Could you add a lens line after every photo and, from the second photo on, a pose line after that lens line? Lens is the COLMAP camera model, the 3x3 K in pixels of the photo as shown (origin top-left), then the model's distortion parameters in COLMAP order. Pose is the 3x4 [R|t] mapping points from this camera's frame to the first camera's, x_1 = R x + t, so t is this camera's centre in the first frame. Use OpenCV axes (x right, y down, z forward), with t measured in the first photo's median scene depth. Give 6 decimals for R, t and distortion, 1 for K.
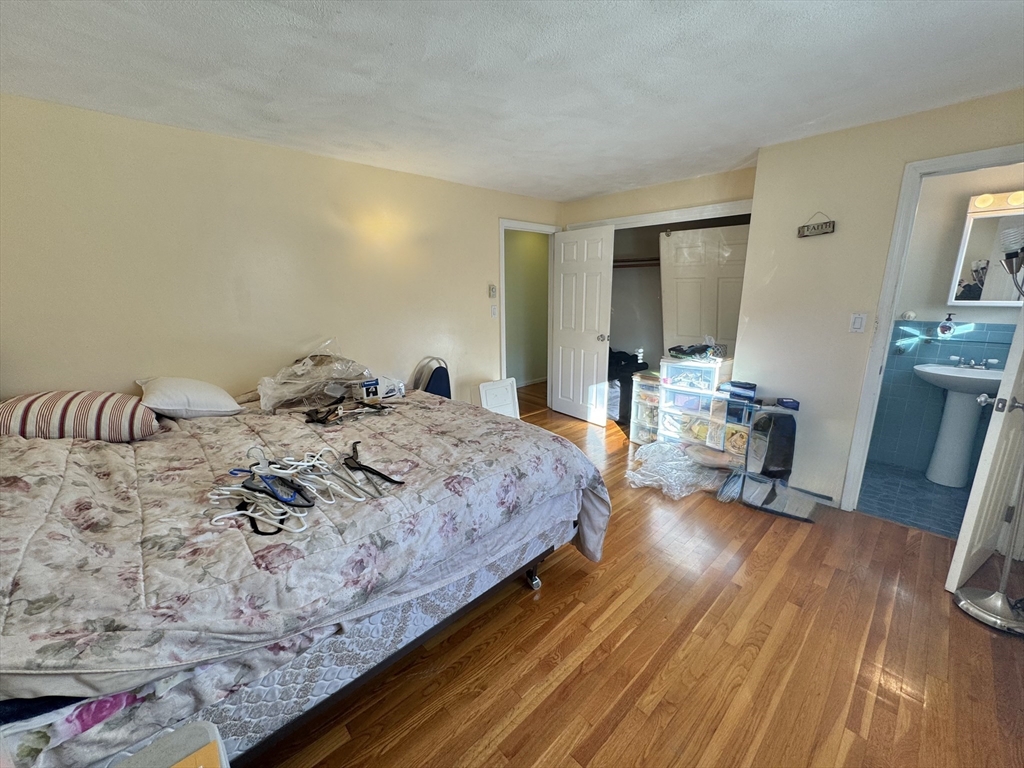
lens RADIAL K [[407.9, 0, 511.3], [0, 407.9, 382.7], [0, 0, 1]] dist [-0.003611, -0.000411]
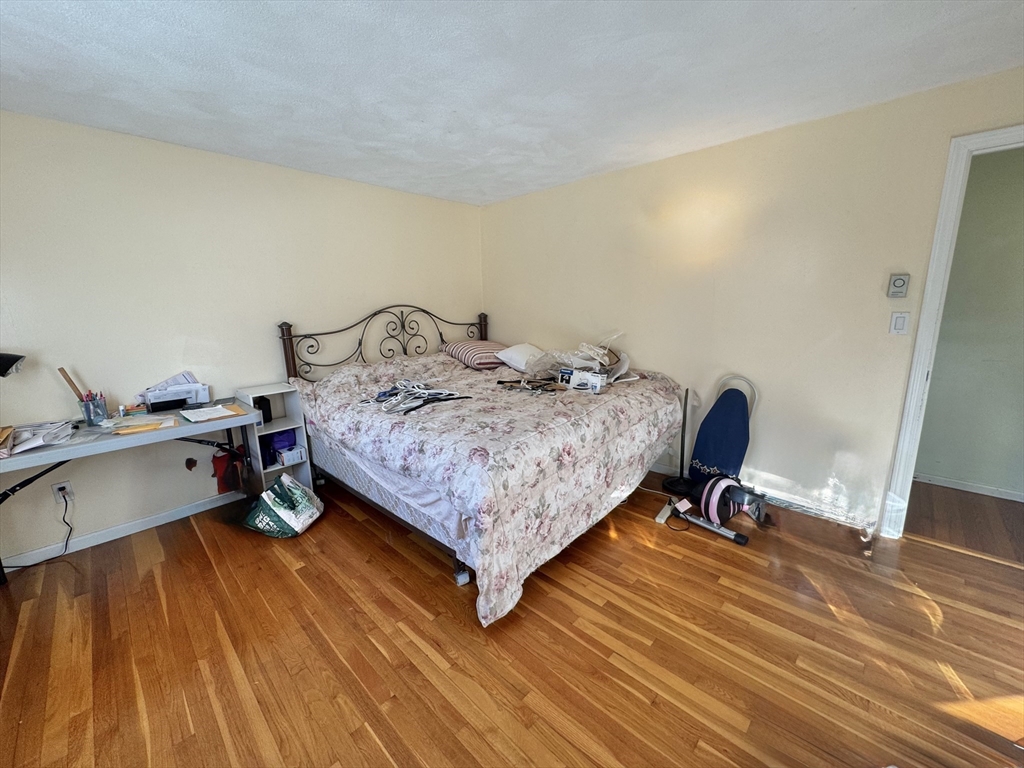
lens RADIAL K [[407.9, 0, 511.3], [0, 407.9, 382.7], [0, 0, 1]] dist [-0.003611, -0.000411]
pose [[0.053314, 0.204655, -0.977381, 0.998477], [-0.207416, 0.959696, 0.189638, -0.200295], [0.976799, 0.192614, 0.093614, 0.985842]]
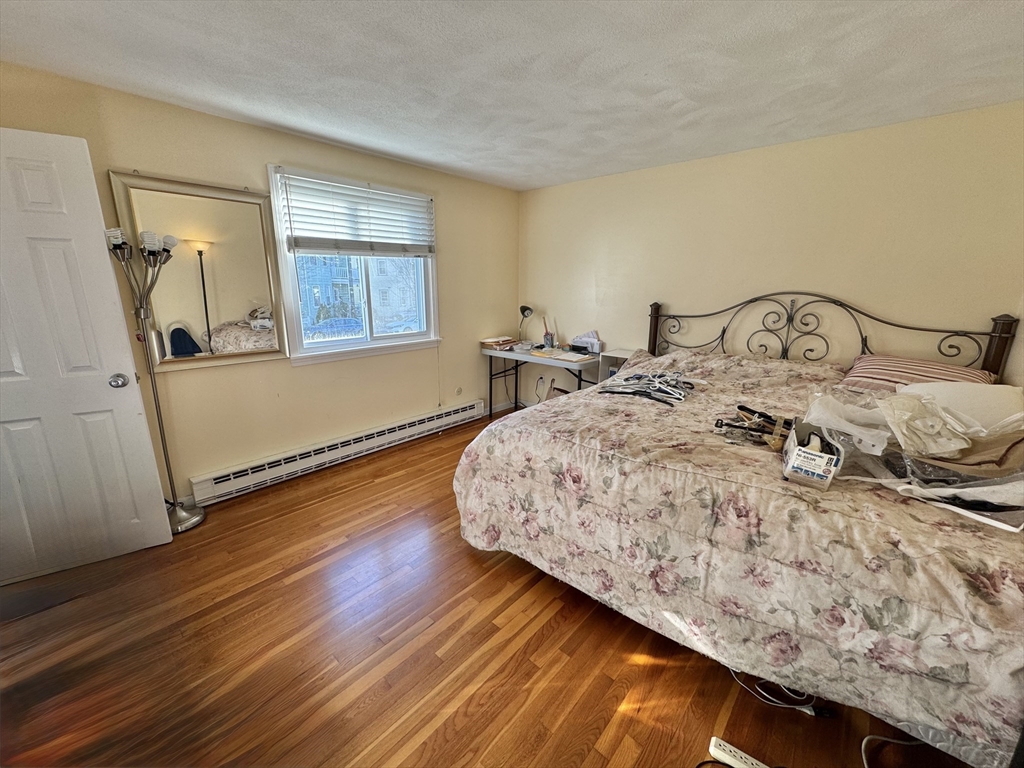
lens RADIAL K [[407.9, 0, 511.3], [0, 407.9, 382.7], [0, 0, 1]] dist [-0.003611, -0.000411]
pose [[-0.996989, 0.024975, -0.073414, 0.176535], [-0.010807, 0.892731, 0.450461, -0.440555], [0.076789, 0.449898, -0.889773, 1.970035]]
